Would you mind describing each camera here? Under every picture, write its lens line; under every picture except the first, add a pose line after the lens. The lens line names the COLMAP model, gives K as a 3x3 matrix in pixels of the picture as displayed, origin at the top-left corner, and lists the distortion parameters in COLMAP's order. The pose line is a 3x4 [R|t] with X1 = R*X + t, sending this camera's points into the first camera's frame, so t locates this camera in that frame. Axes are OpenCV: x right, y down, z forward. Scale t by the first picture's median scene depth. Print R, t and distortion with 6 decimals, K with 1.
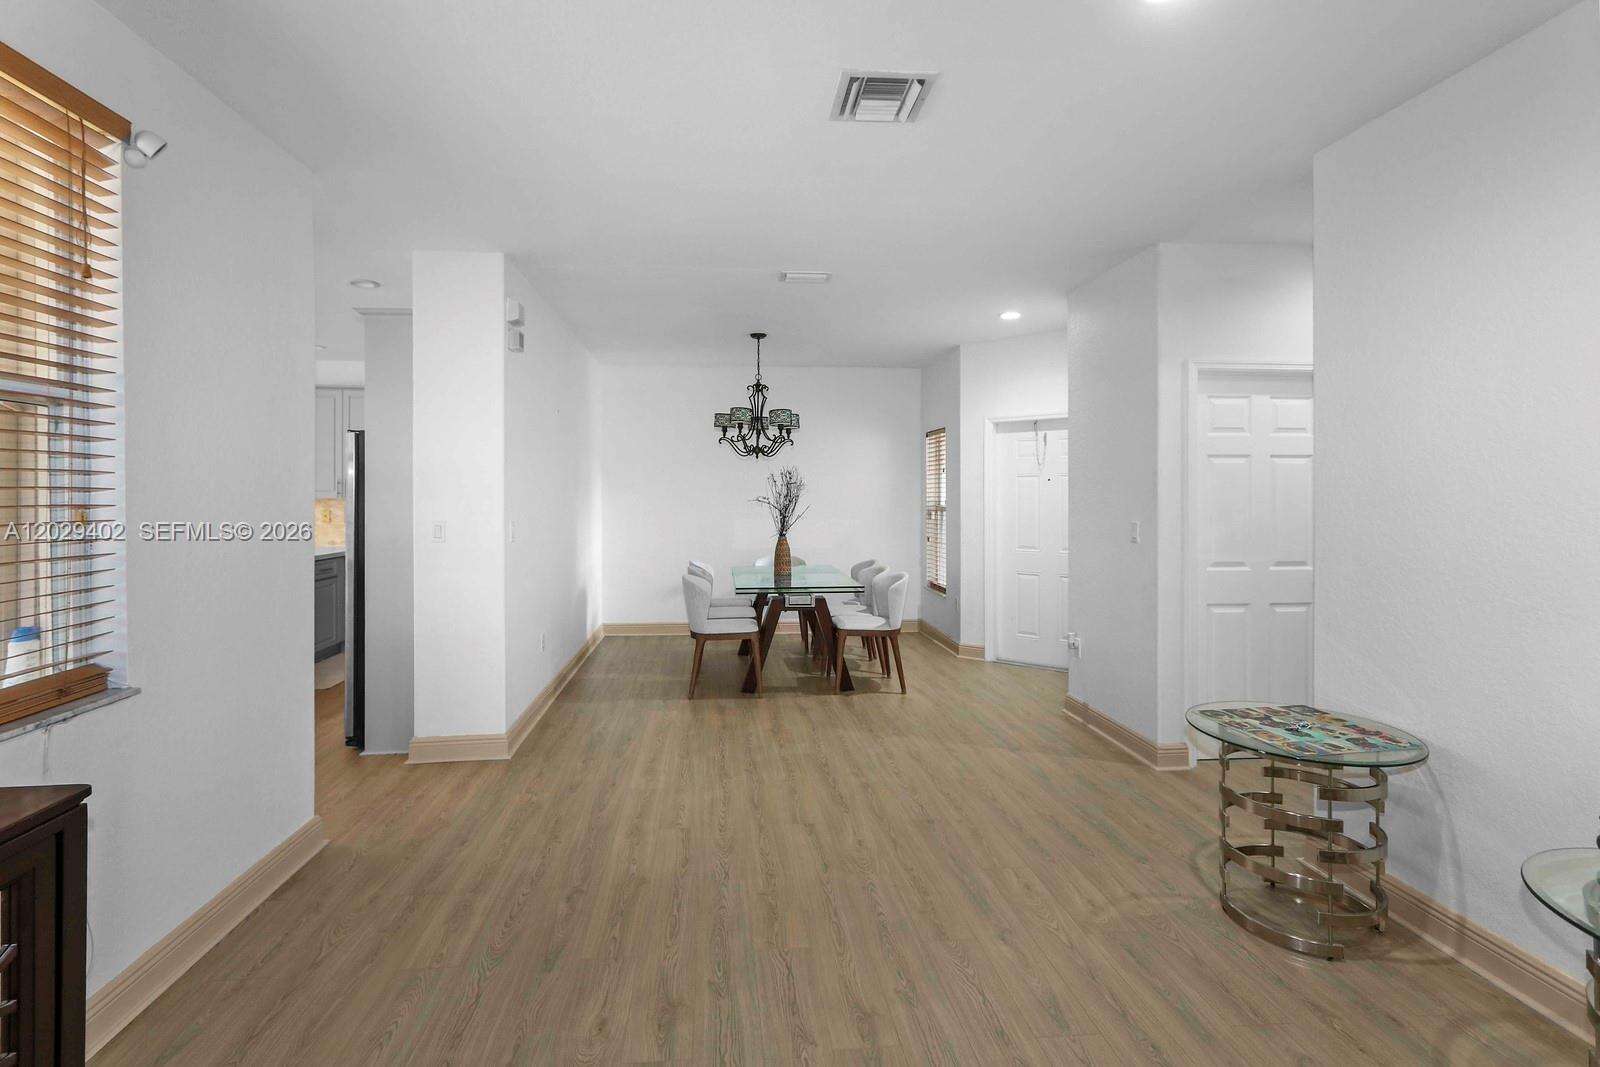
lens RADIAL K [[761.0, 0, 793.4], [0, 761.0, 497.7], [0, 0, 1]] dist [0.002301, 0.001440]
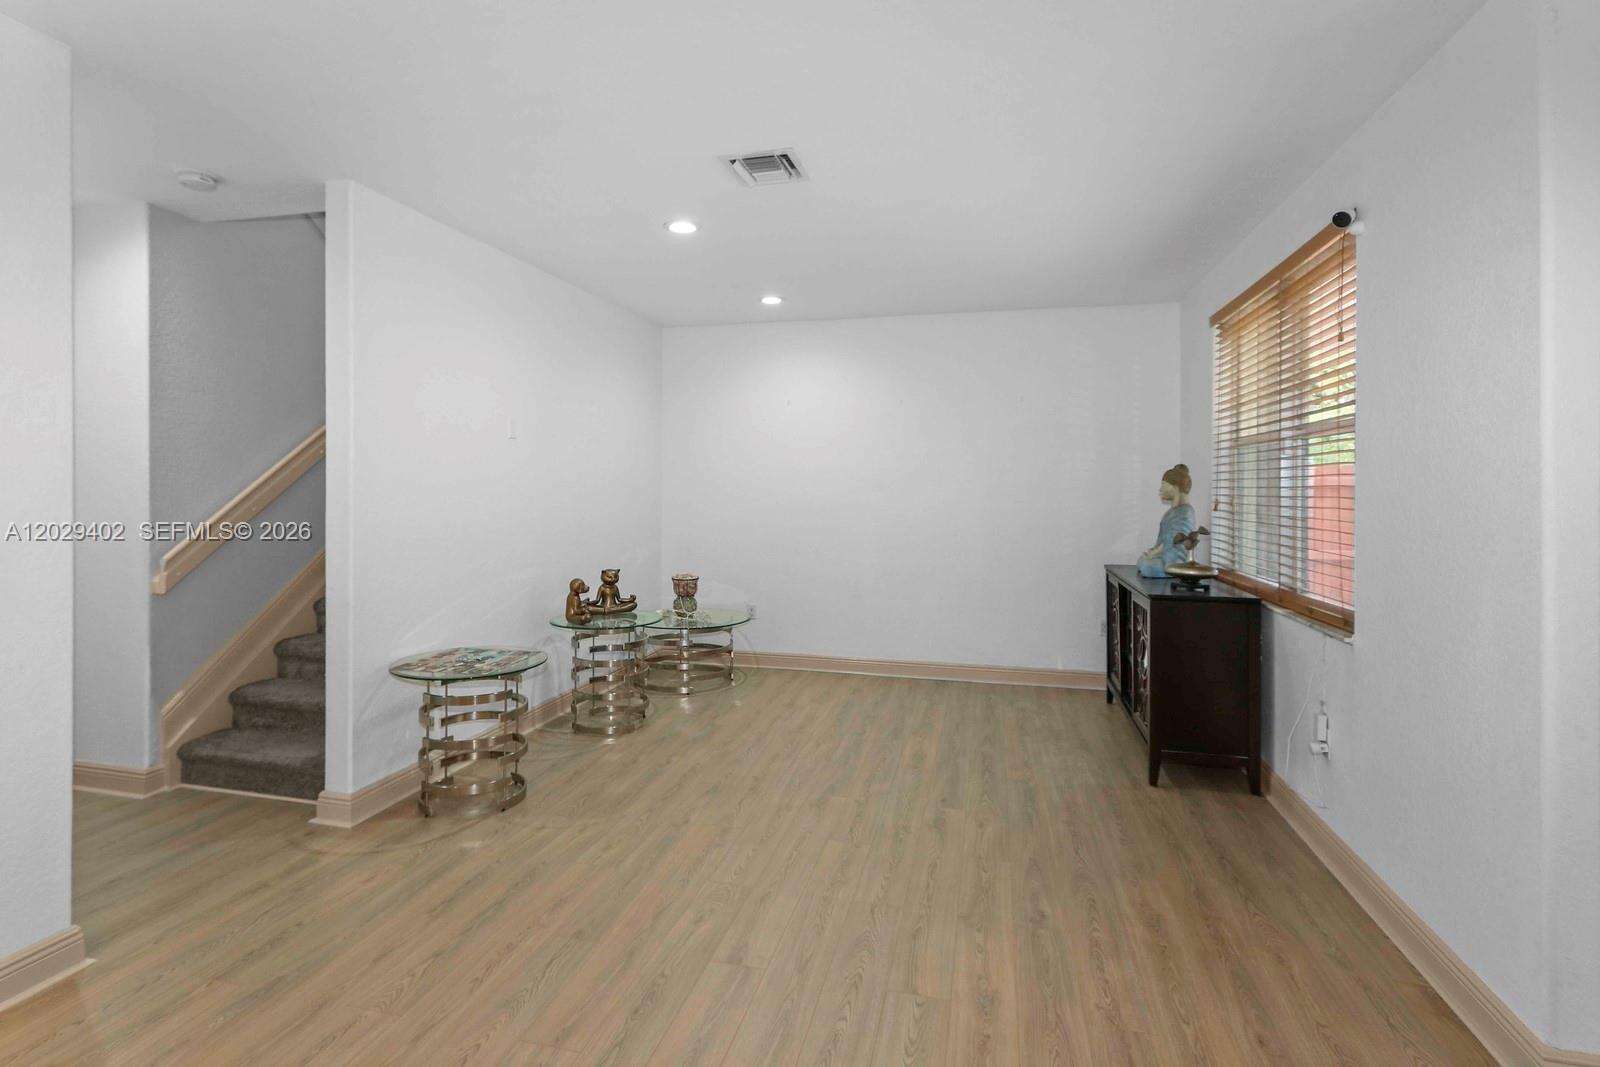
lens RADIAL K [[761.0, 0, 793.4], [0, 761.0, 497.7], [0, 0, 1]] dist [0.002301, 0.001440]
pose [[-0.936231, -0.007634, 0.351303, -0.141918], [-0.000816, 0.999809, 0.019550, -0.005368], [-0.351385, 0.018017, -0.936058, 0.846433]]
